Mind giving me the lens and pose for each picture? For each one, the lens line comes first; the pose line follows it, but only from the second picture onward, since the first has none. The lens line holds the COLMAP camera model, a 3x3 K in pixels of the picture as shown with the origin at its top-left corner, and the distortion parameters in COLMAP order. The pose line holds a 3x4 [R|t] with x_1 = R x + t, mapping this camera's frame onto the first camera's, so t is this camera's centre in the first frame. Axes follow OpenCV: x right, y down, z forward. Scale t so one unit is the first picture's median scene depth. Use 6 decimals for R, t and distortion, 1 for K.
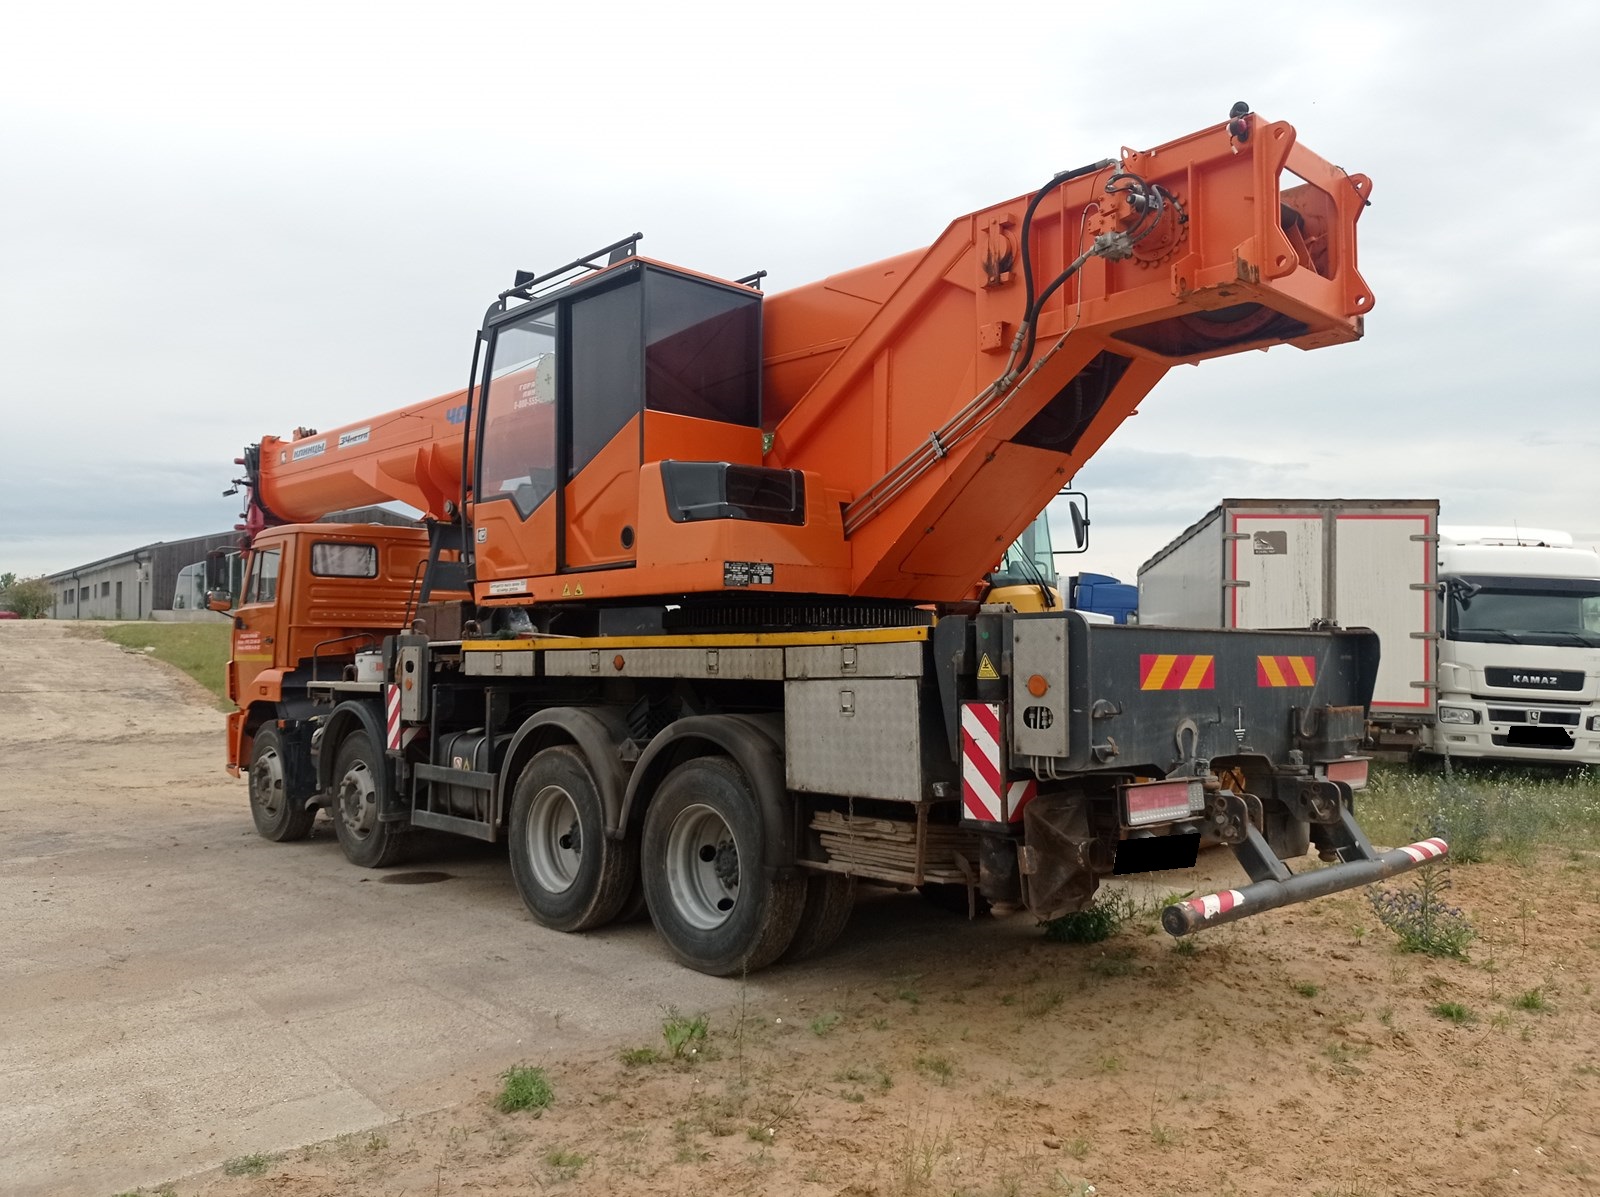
lens RADIAL K [[1222.6, 0, 800.0], [0, 1222.6, 598.5], [0, 0, 1]] dist [0.026153, -0.002823]
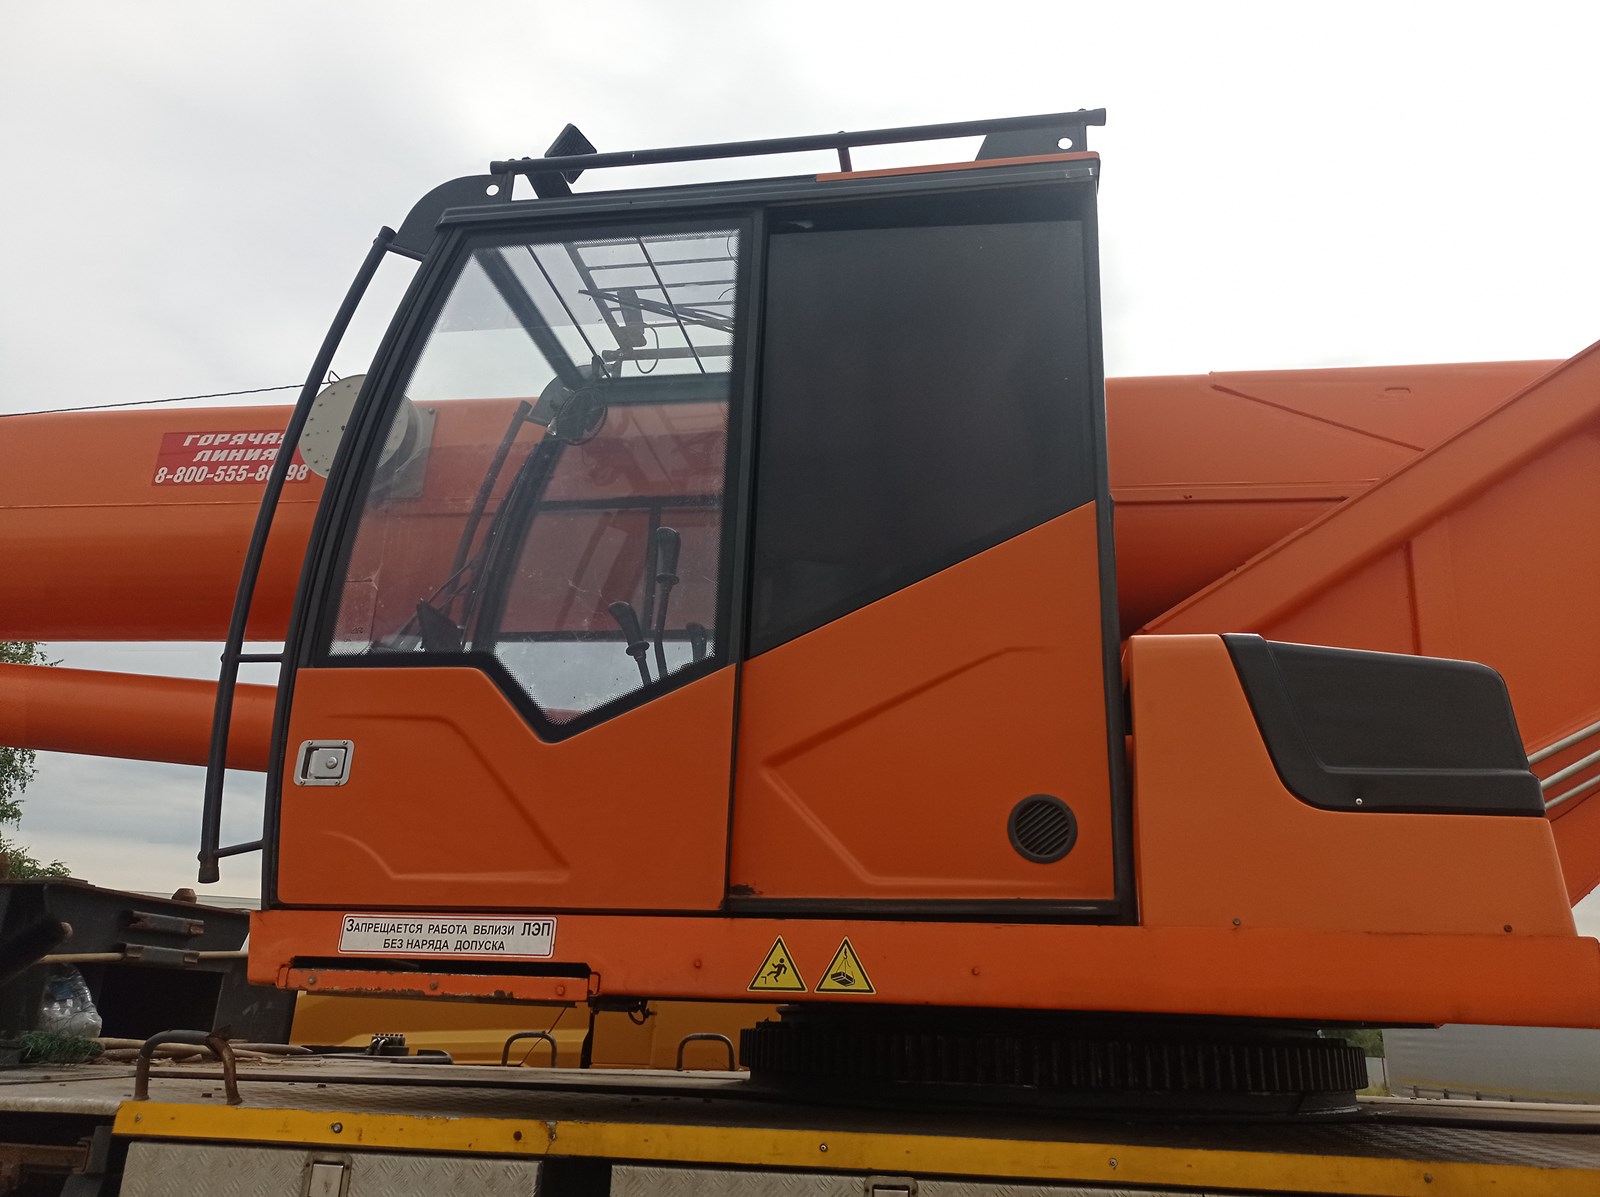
lens RADIAL K [[1196.3, 0, 832.6], [0, 1196.3, 593.4], [0, 0, 1]] dist [0.033512, -0.033603]
pose [[0.785577, 0.228697, 0.574949, -0.396051], [-0.062788, 0.953856, -0.293625, -0.009584], [-0.615570, 0.194566, 0.763687, 0.751387]]
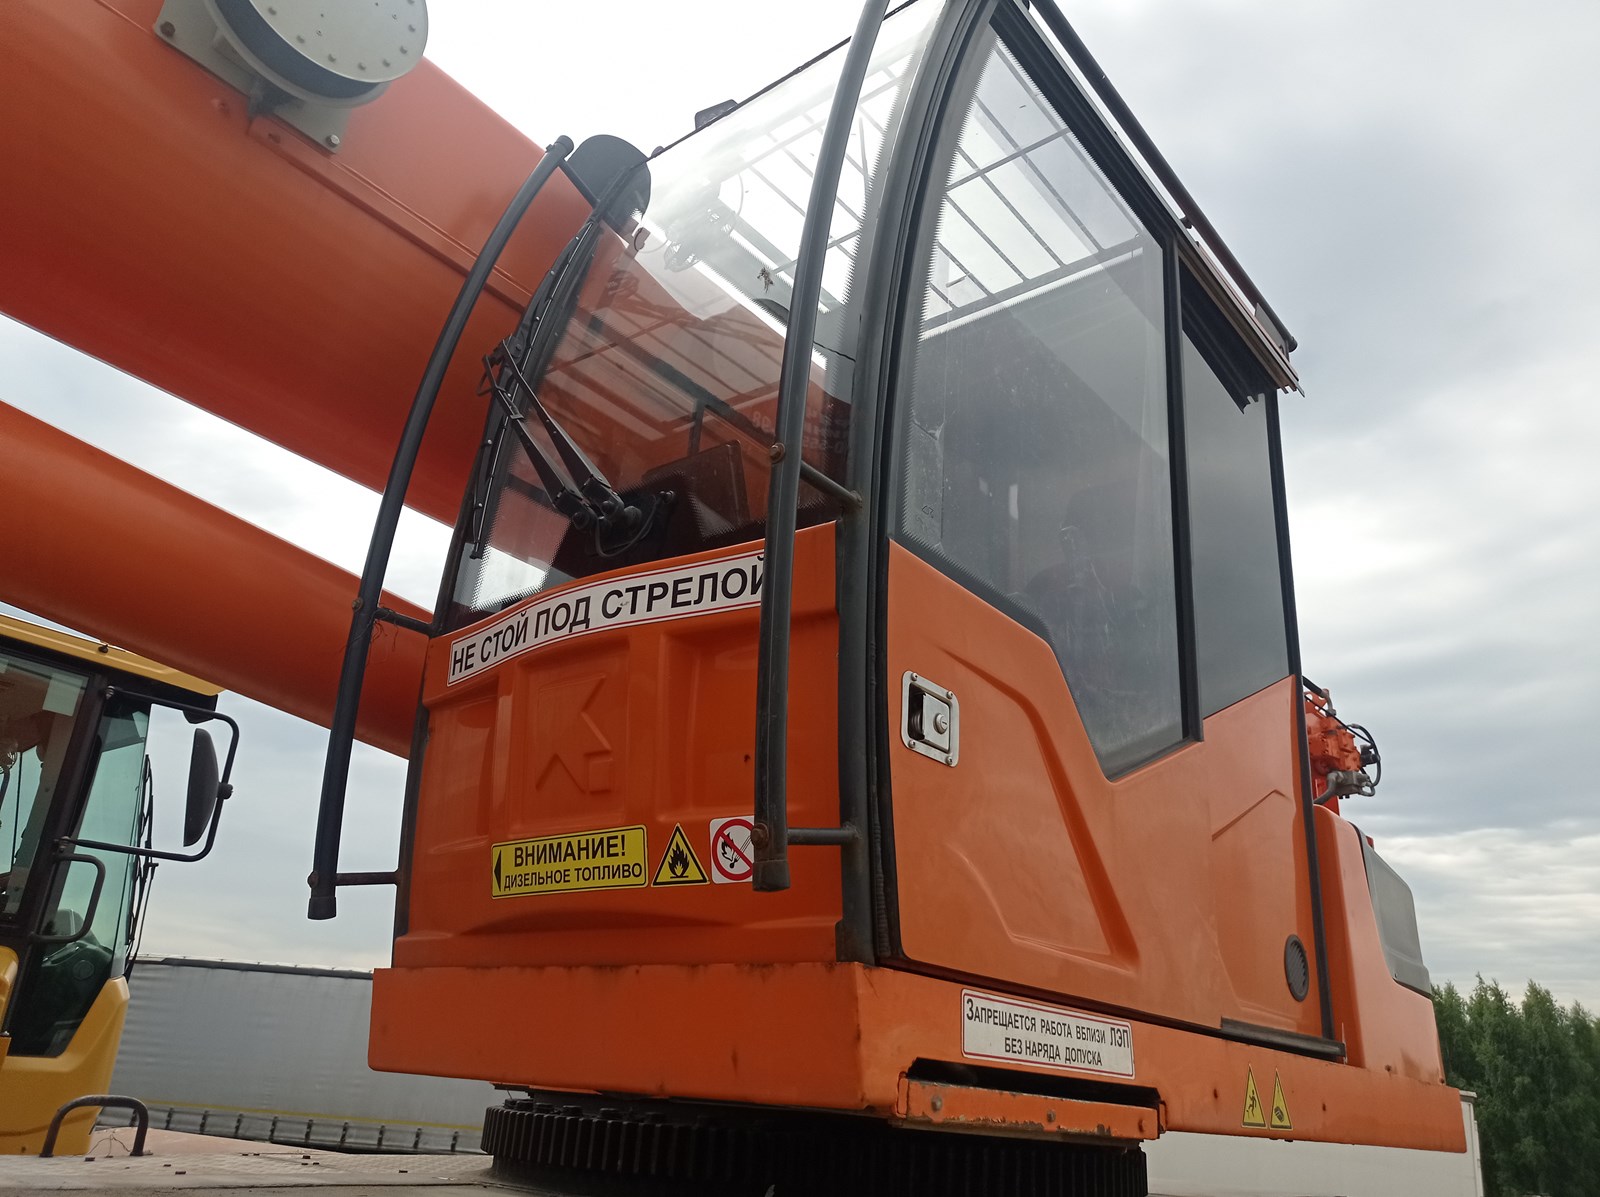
lens RADIAL K [[1205.7, 0, 833.8], [0, 1205.7, 596.3], [0, 0, 1]] dist [0.036849, -0.046200]
pose [[-0.137448, 0.371922, 0.918032, -0.499348], [-0.119748, 0.913791, -0.388132, 0.007422], [-0.983244, -0.163281, -0.081062, 1.176976]]
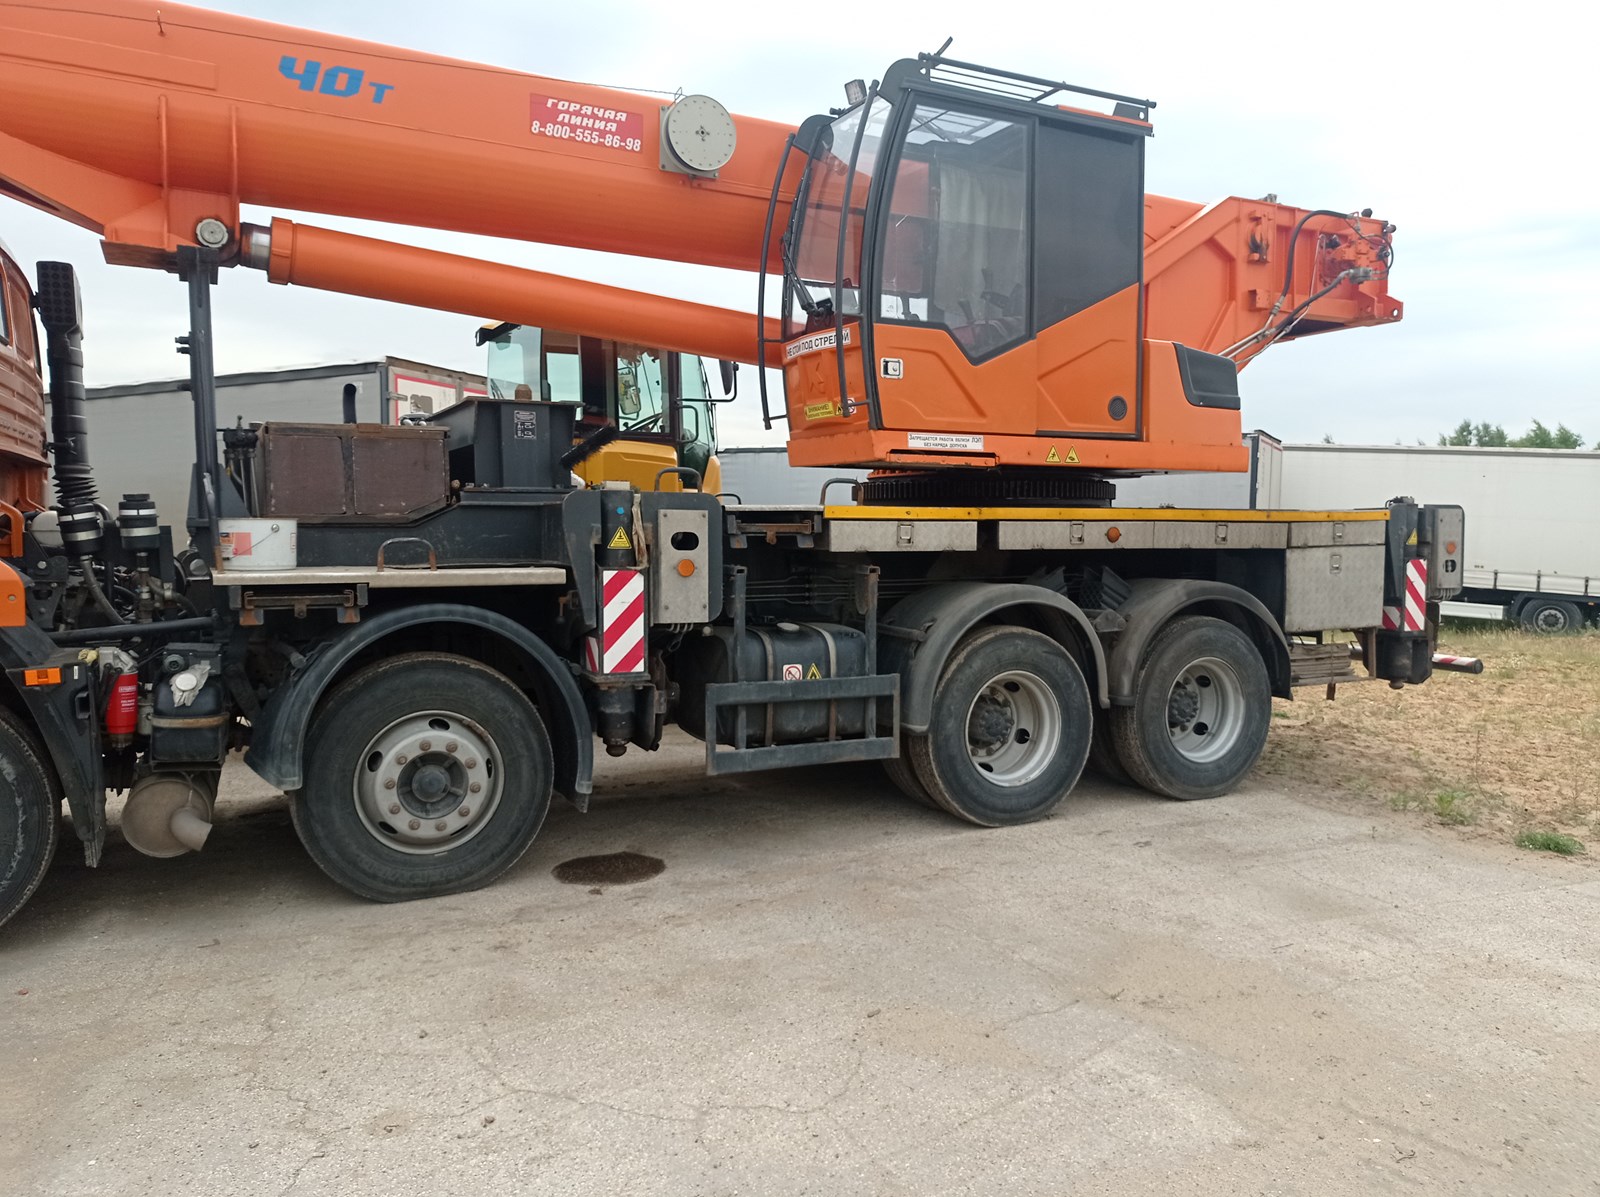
lens RADIAL K [[1196.3, 0, 832.6], [0, 1196.3, 593.4], [0, 0, 1]] dist [0.033512, -0.033603]
pose [[0.259919, -0.054739, 0.964078, -1.134012], [-0.055008, 0.995931, 0.071378, 0.042191], [-0.964062, -0.071585, 0.255851, 0.949427]]
